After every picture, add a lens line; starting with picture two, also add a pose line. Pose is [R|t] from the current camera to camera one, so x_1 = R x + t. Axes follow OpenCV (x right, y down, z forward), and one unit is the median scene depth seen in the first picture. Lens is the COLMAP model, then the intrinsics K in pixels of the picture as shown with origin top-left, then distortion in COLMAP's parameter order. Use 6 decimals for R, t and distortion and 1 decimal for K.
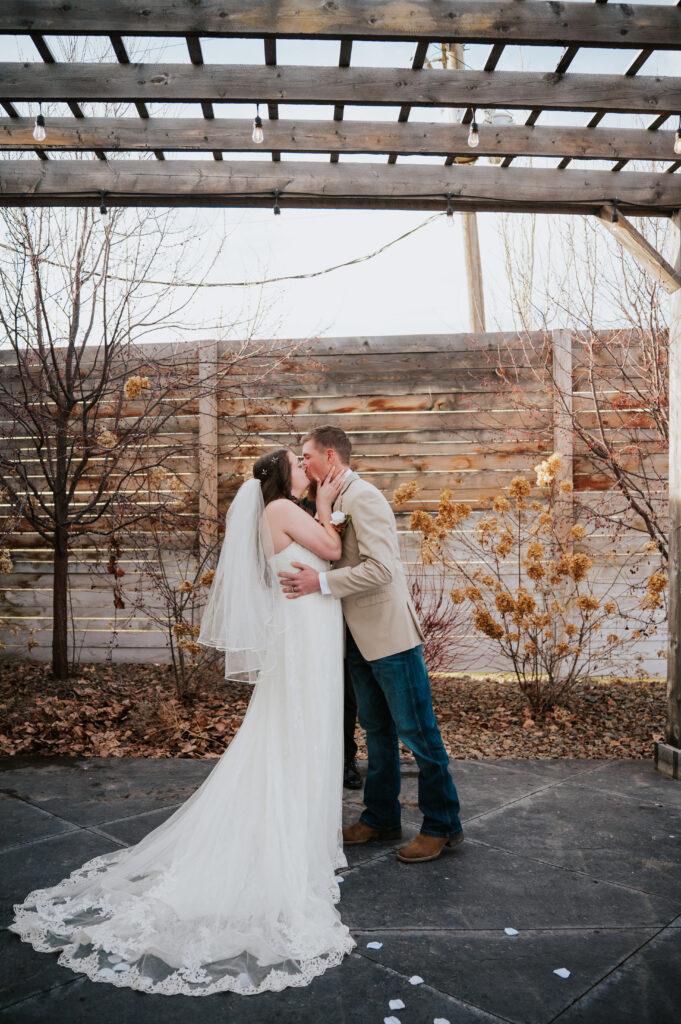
lens RADIAL K [[981.7, 0, 340.5], [0, 981.7, 512.0], [0, 0, 1]] dist [-0.007704, -0.001330]
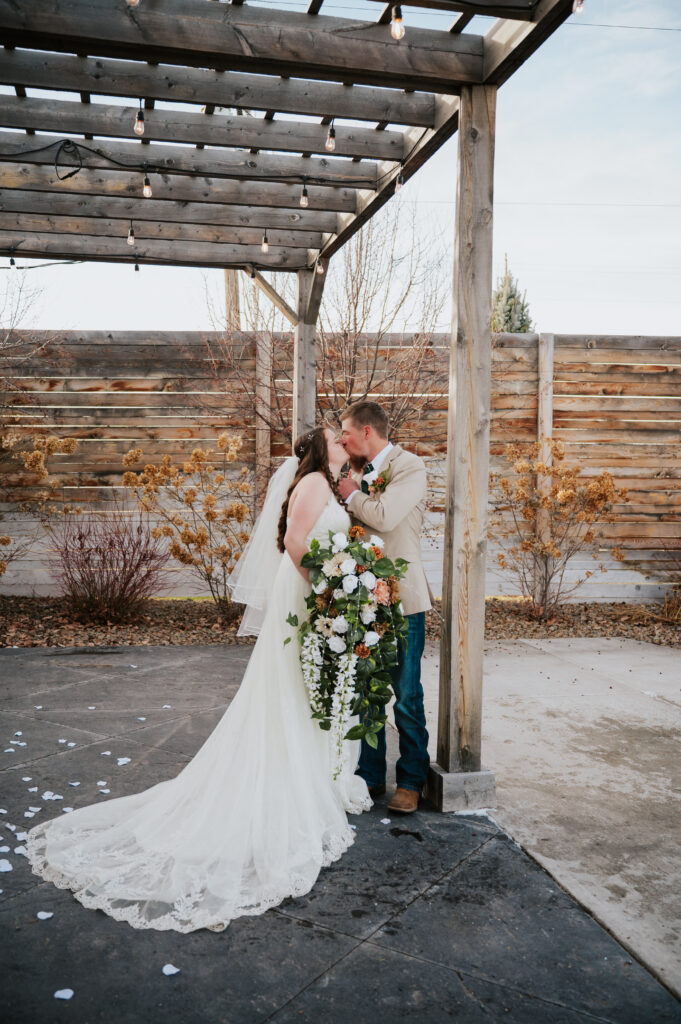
lens RADIAL K [[981.7, 0, 340.5], [0, 981.7, 512.0], [0, 0, 1]] dist [-0.007704, -0.001330]
pose [[0.981816, -0.001082, 0.189832, 0.078694], [-0.007803, 0.998909, 0.046053, -0.008000], [-0.189674, -0.046696, 0.980736, -0.300190]]
